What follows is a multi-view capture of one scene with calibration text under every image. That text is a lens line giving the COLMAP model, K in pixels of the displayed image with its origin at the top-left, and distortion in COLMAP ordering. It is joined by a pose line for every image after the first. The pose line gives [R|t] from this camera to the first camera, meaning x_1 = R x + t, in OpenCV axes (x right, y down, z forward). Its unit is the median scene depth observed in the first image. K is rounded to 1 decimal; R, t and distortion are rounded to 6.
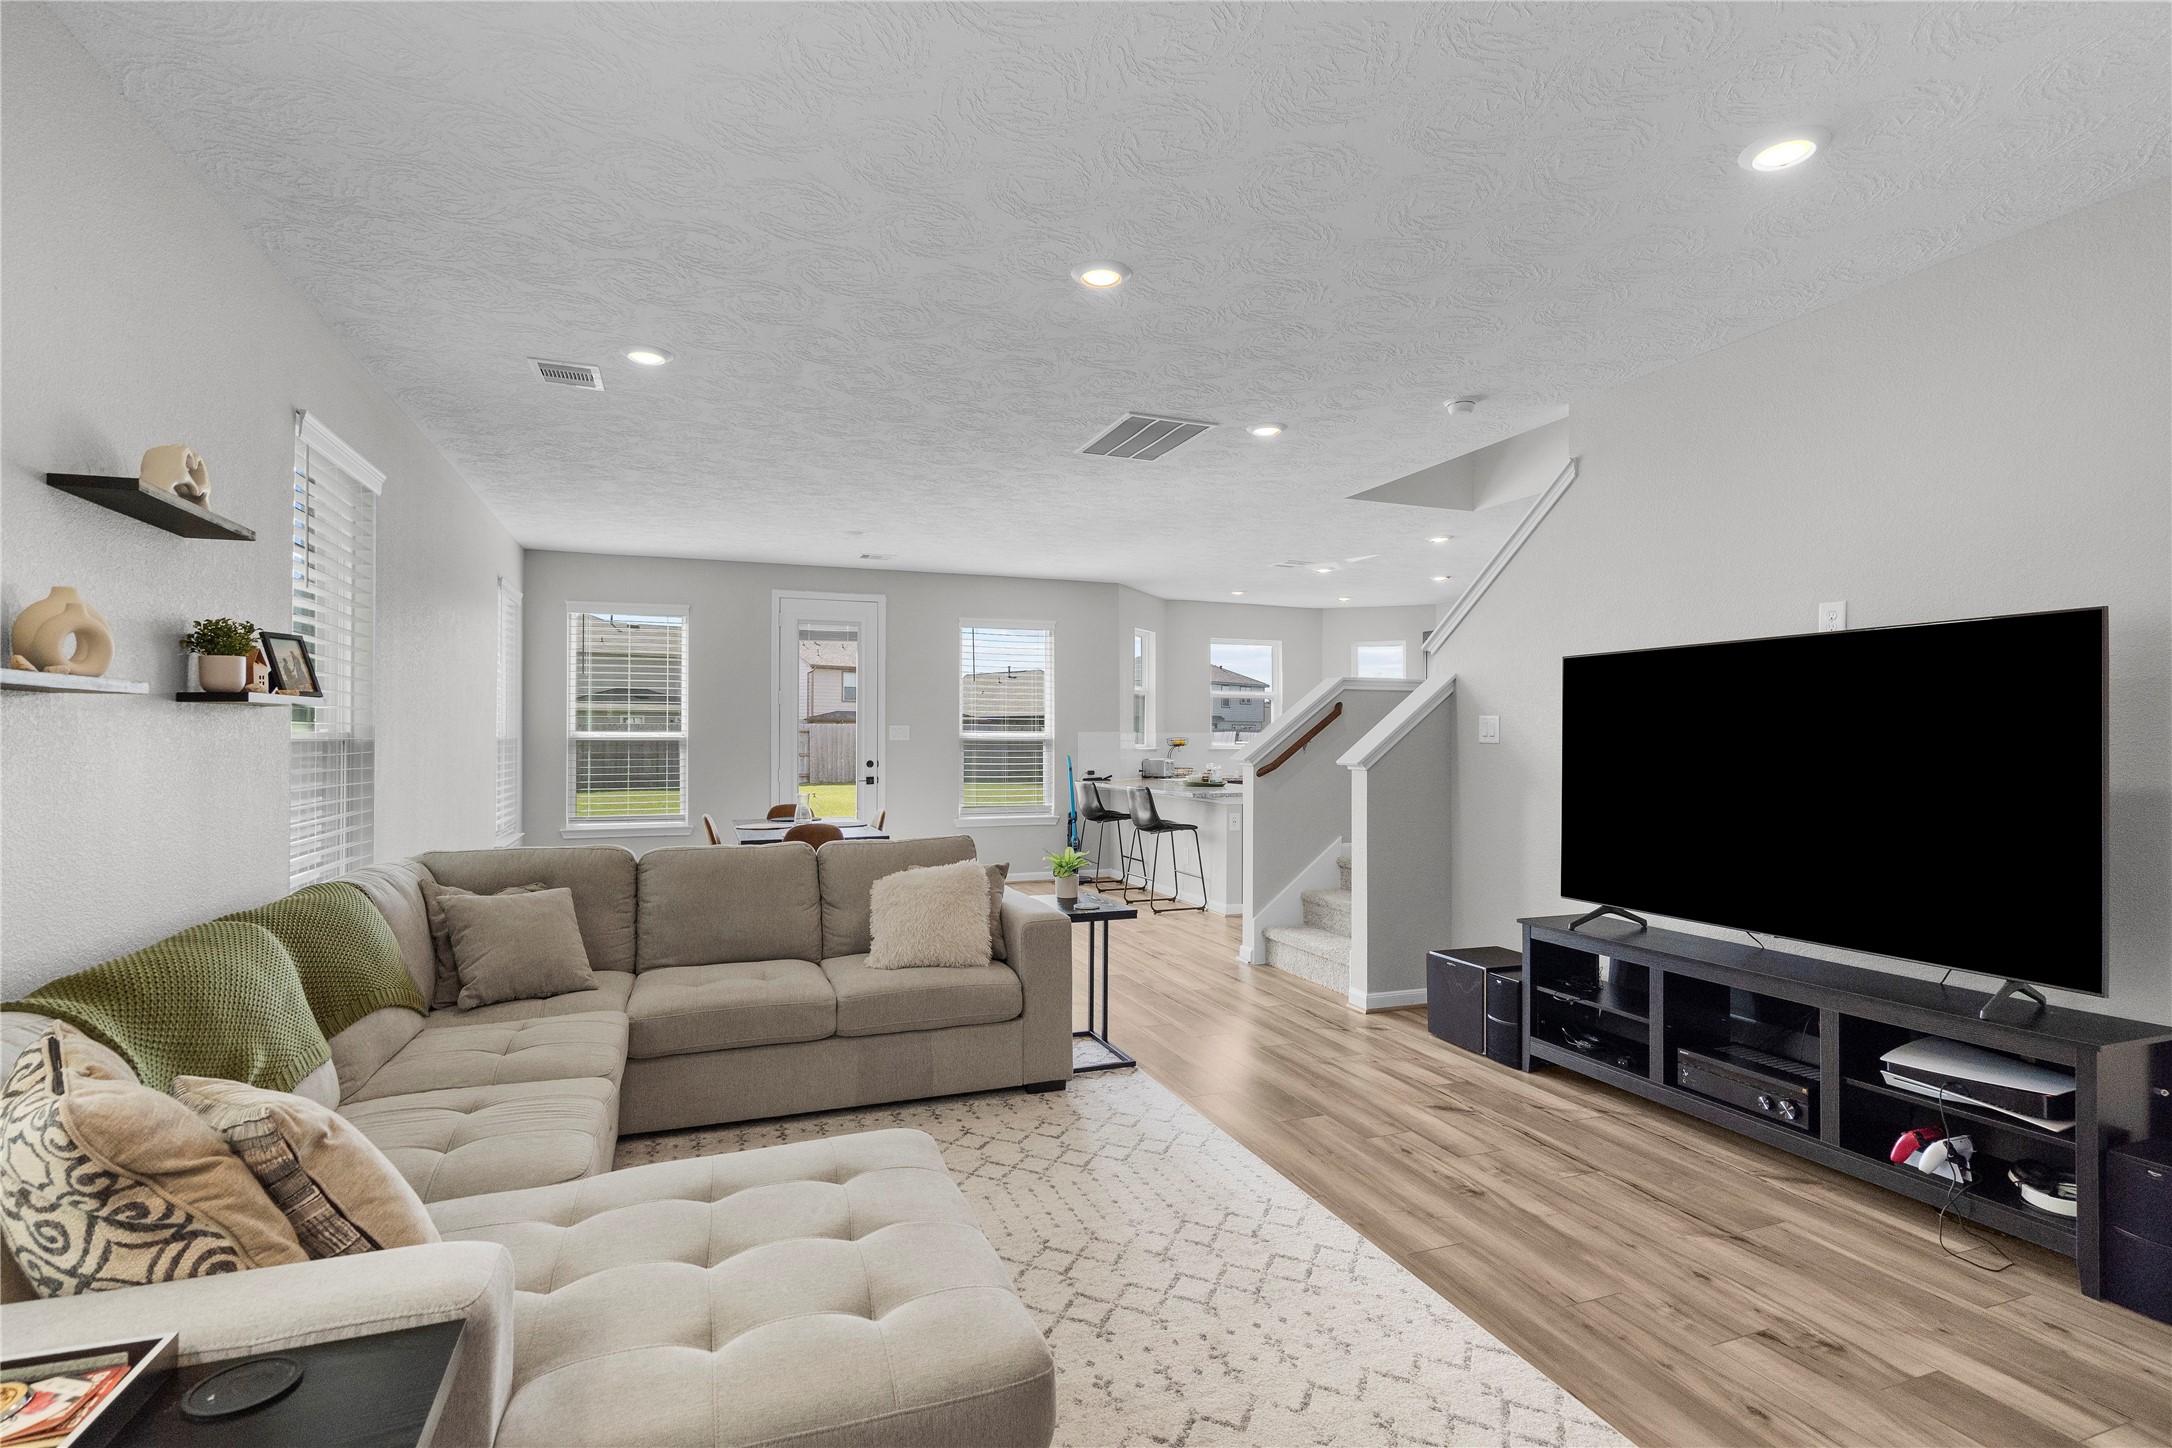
lens RADIAL K [[1005.0, 0, 1082.2], [0, 1005.0, 728.2], [0, 0, 1]] dist [-0.002651, -0.000253]
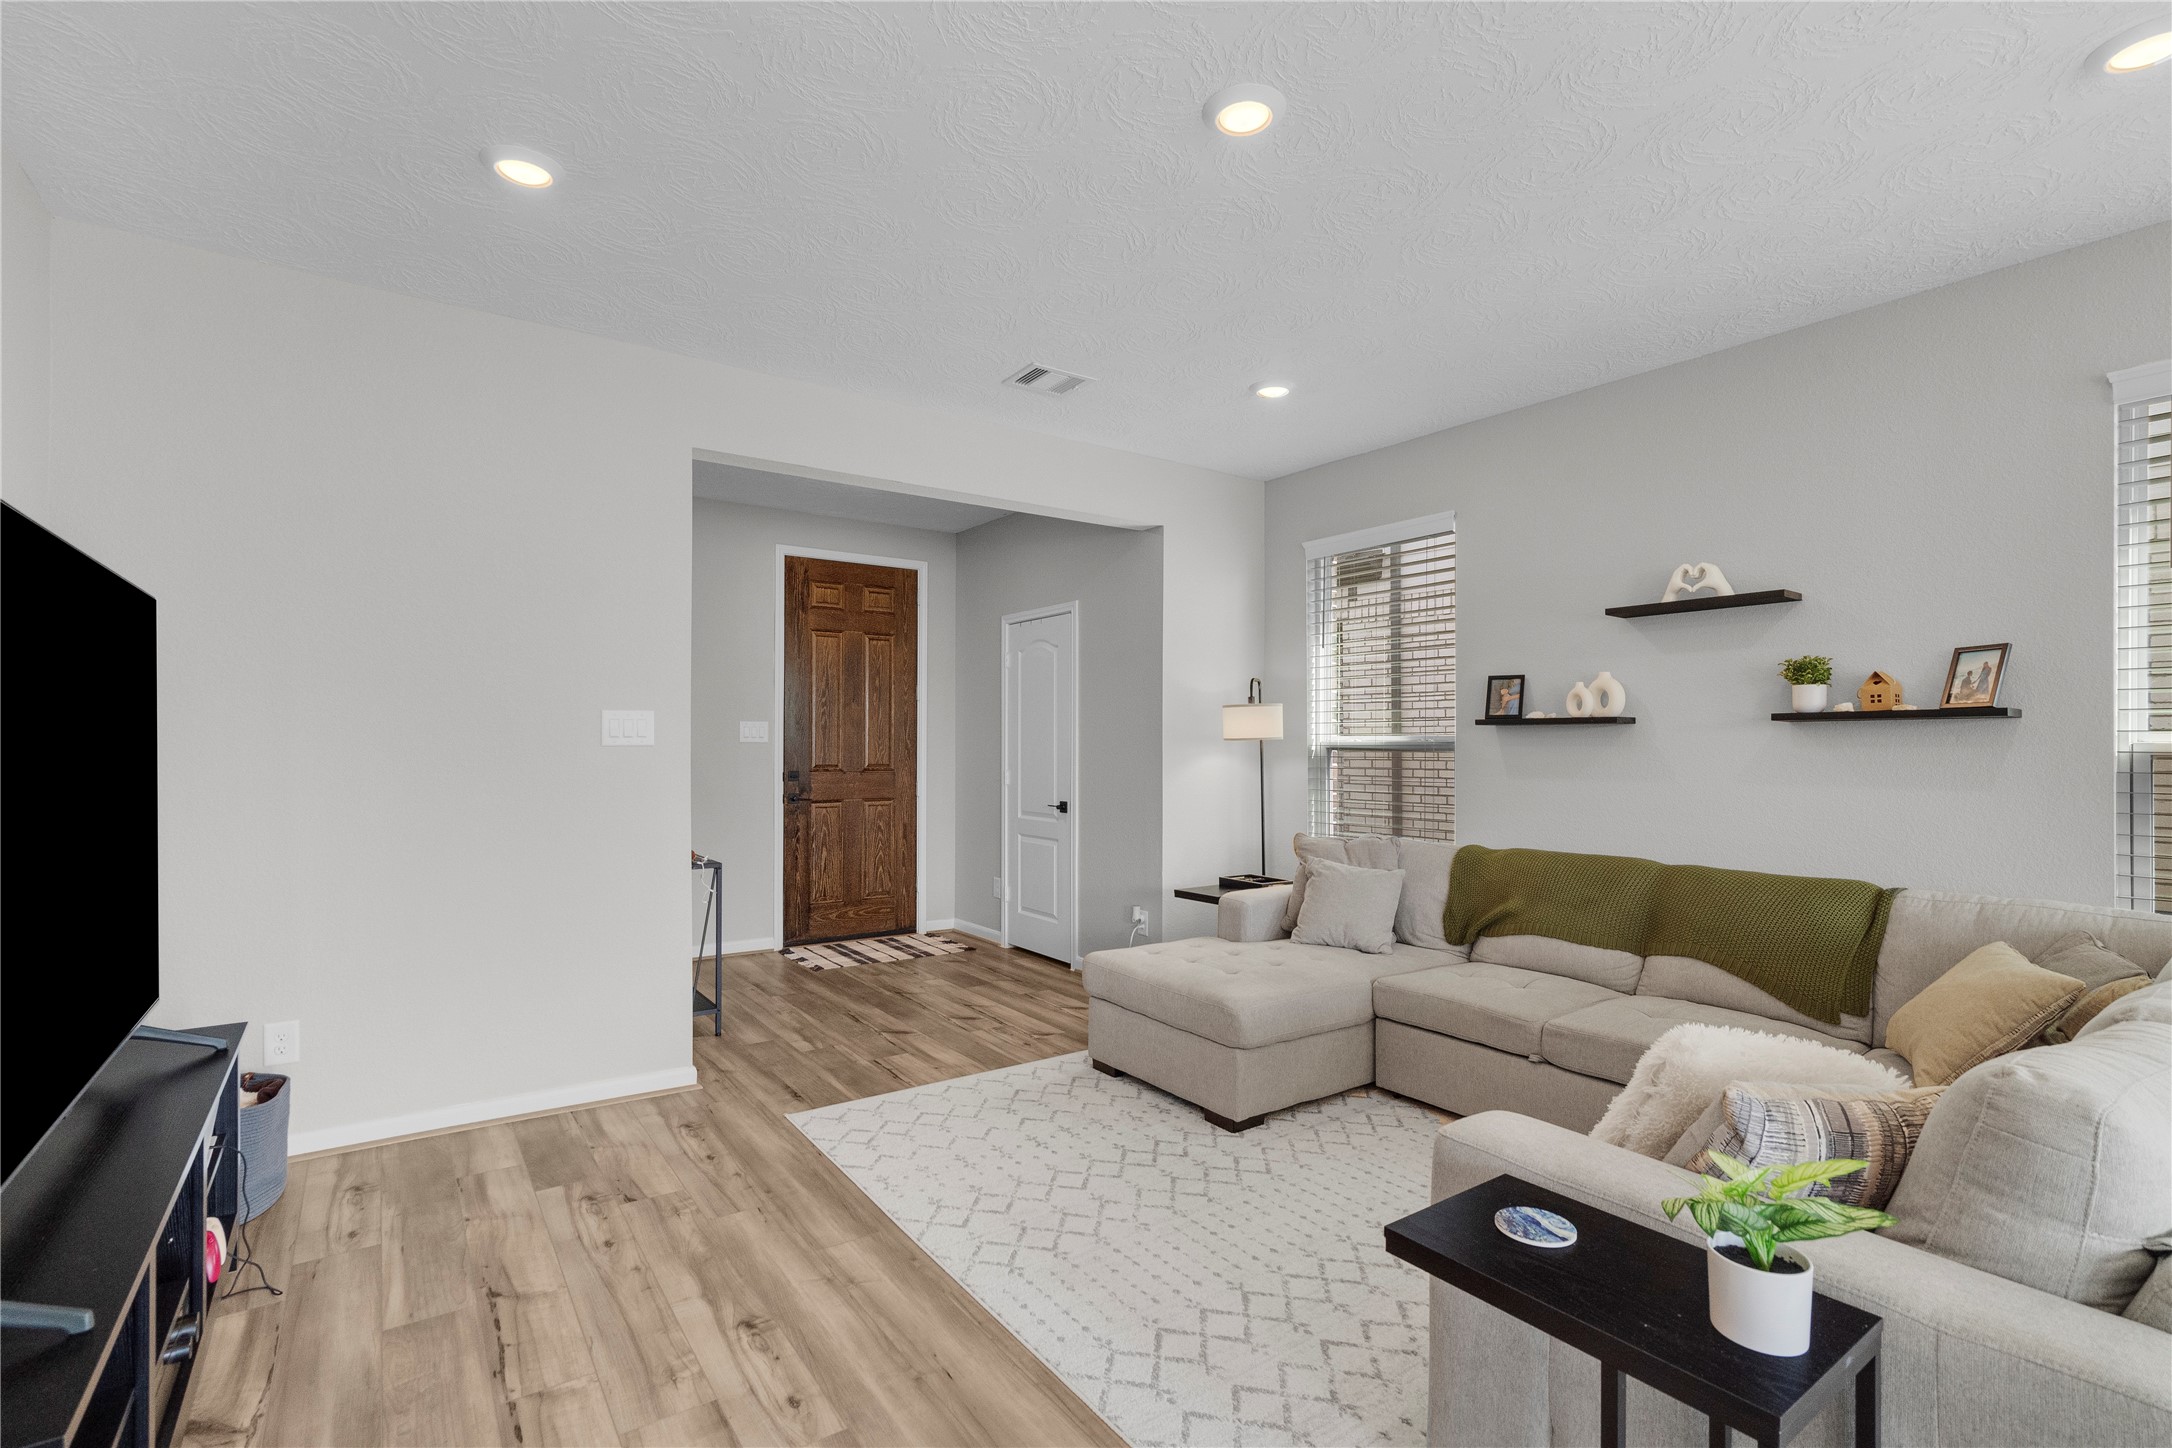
lens RADIAL K [[1005.0, 0, 1081.9], [0, 1005.0, 732.4], [0, 0, 1]] dist [-0.002651, -0.000253]
pose [[-0.966616, -0.007035, -0.256132, 0.379857], [-0.003285, 0.999881, -0.015067, 0.018420], [0.256207, -0.013723, -0.966524, 2.009126]]
